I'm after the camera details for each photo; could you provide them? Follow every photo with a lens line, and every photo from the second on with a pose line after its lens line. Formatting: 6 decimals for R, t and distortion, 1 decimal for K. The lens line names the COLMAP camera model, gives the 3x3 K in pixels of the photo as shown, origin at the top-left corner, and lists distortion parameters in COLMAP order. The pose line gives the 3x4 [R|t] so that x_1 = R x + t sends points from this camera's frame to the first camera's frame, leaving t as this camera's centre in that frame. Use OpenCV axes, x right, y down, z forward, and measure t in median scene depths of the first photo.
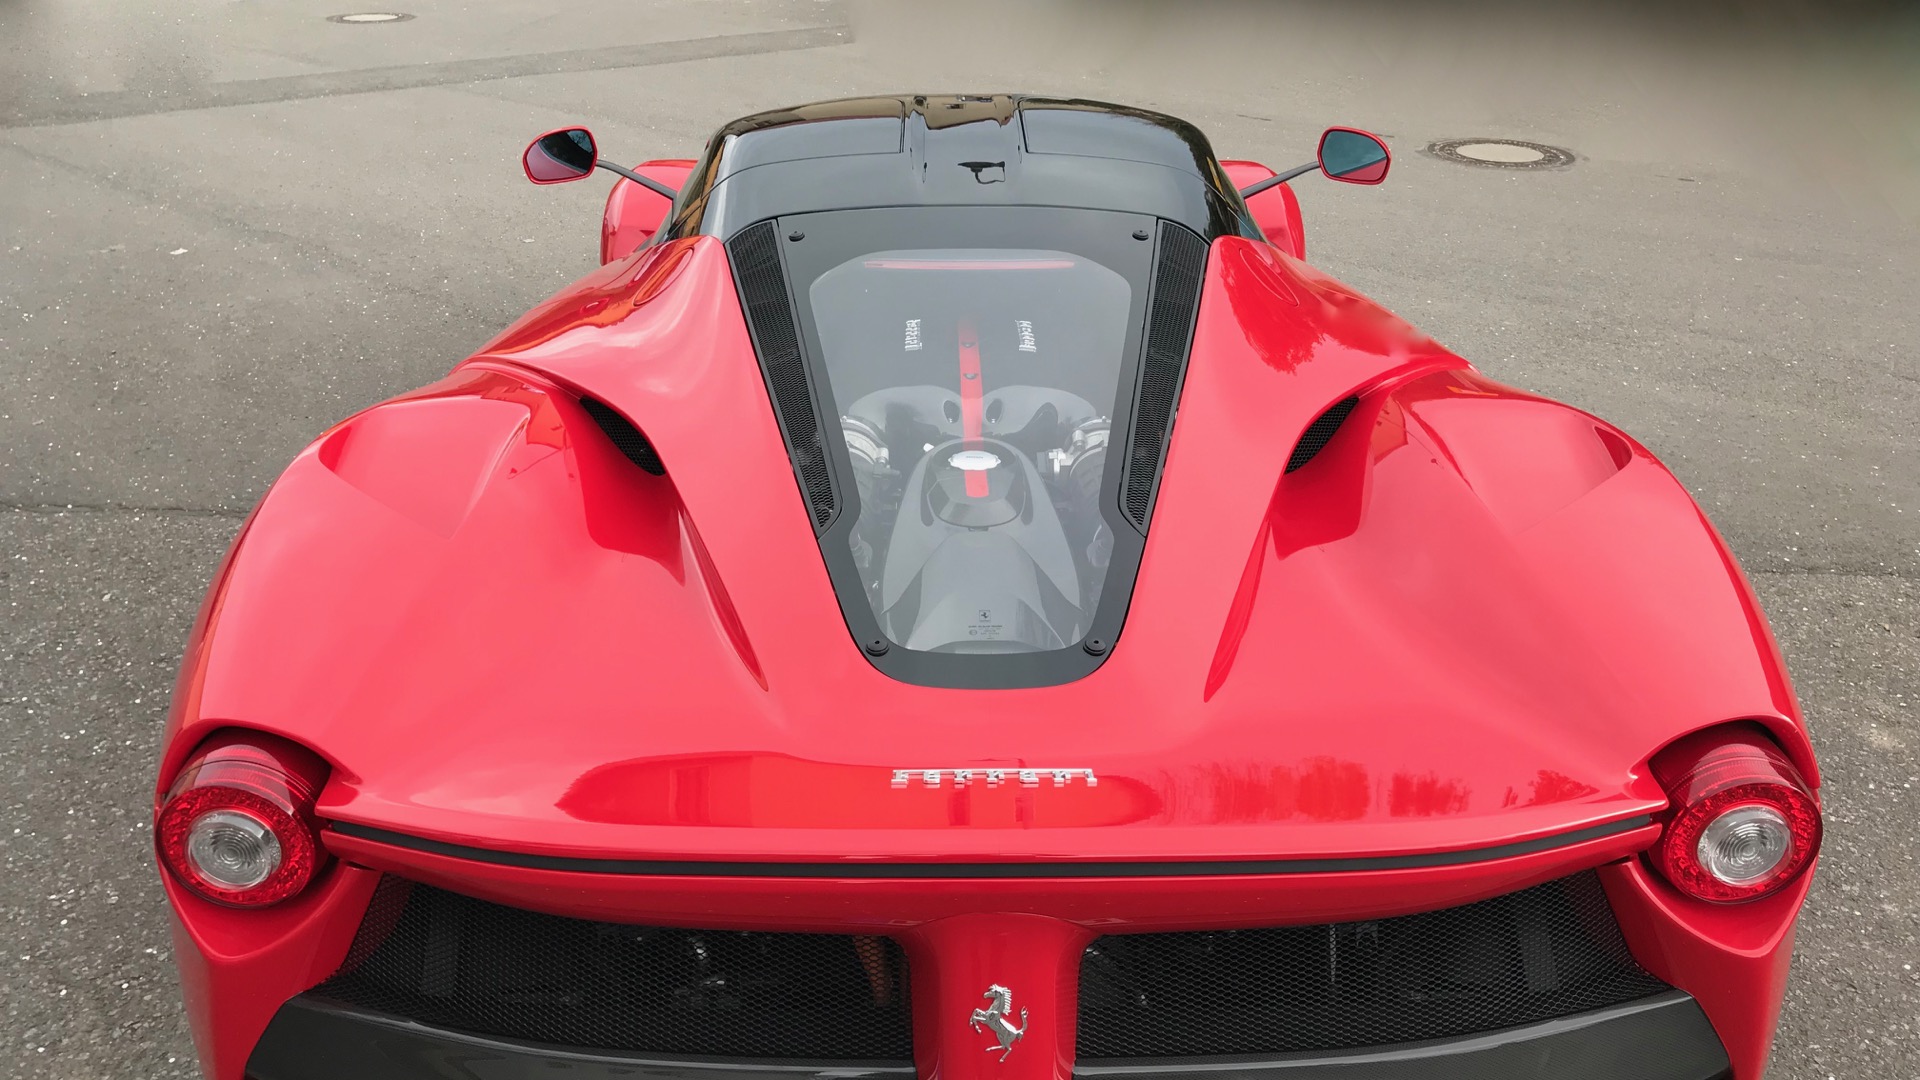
lens RADIAL K [[1582.1, 0, 960.0], [0, 1582.1, 540.0], [0, 0, 1]] dist [0.008263, 0.001852]
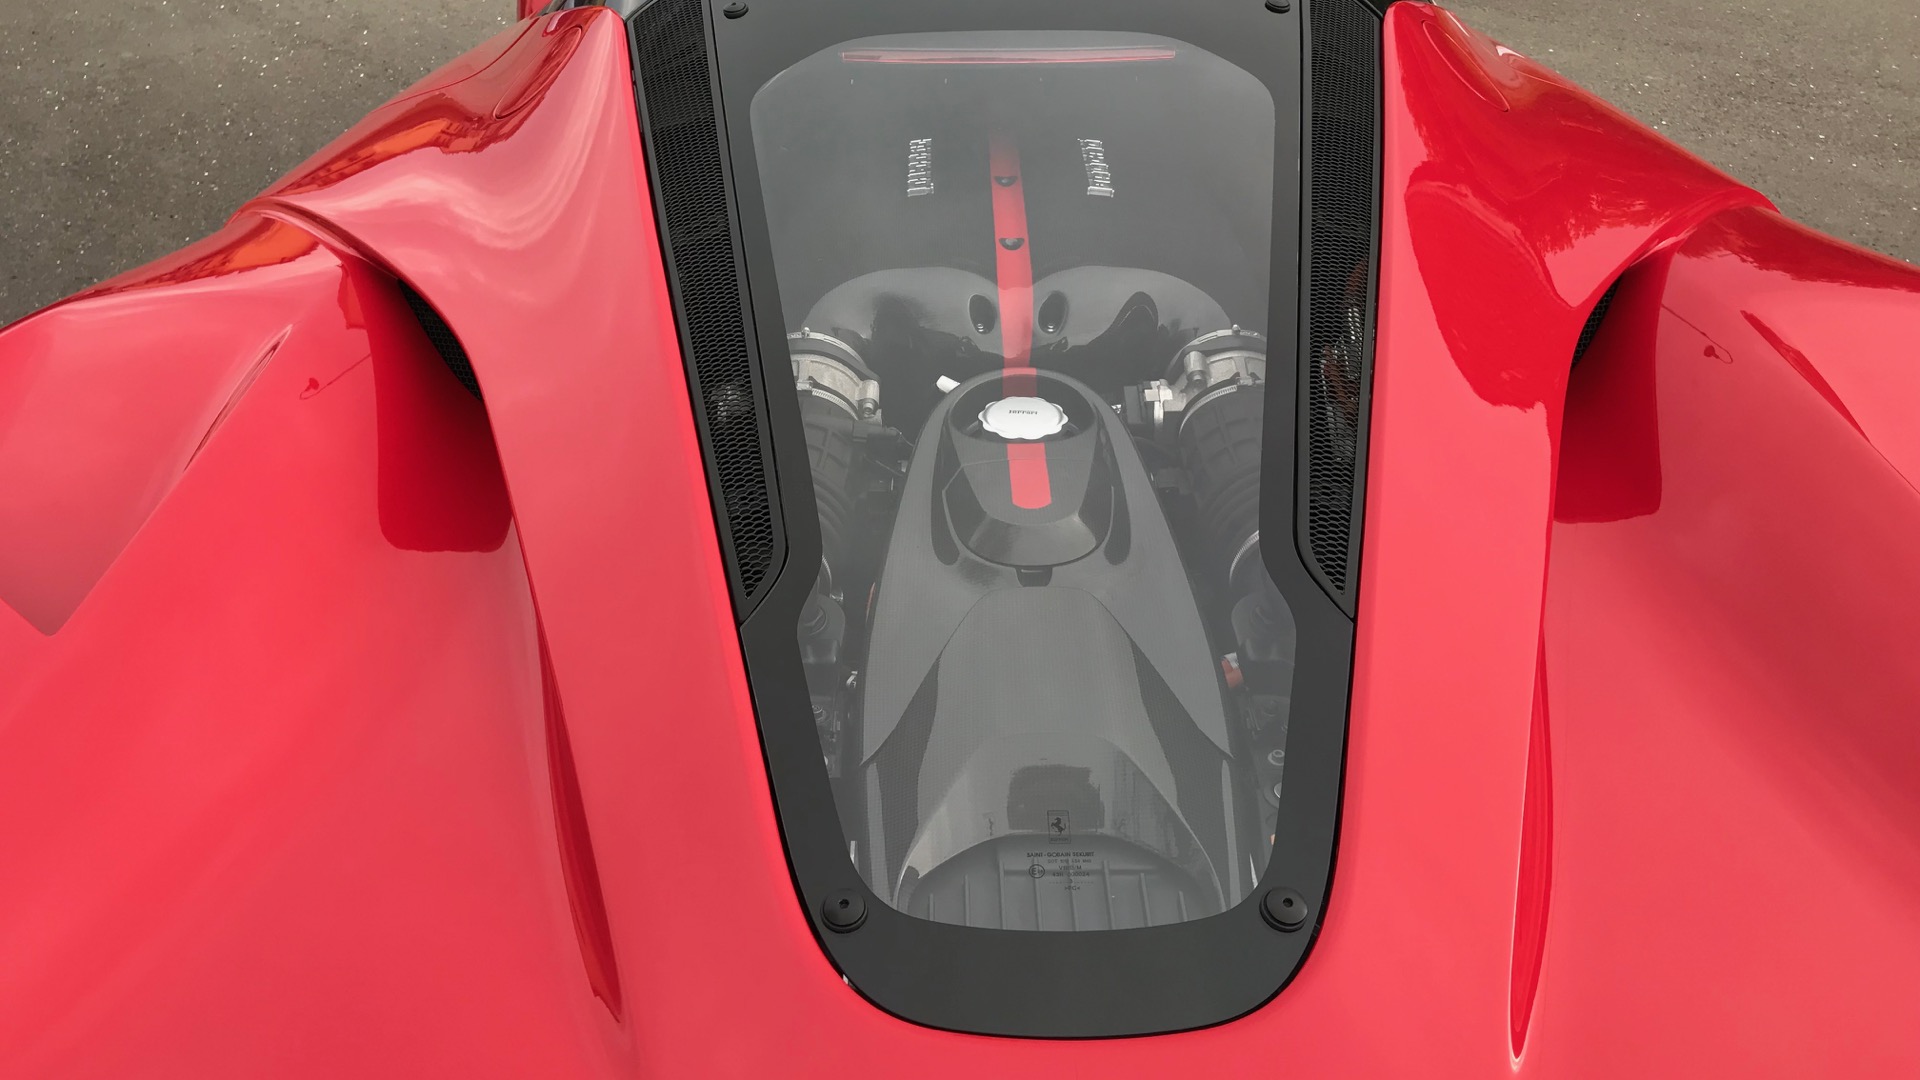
lens RADIAL K [[1761.5, 0, 960.0], [0, 1761.5, 540.0], [0, 0, 1]] dist [-0.006532, 0.063877]
pose [[0.999918, -0.003684, -0.012278, -0.005872], [0.005187, 0.992174, 0.124758, -0.077824], [0.011722, -0.124811, 0.992111, 0.309171]]
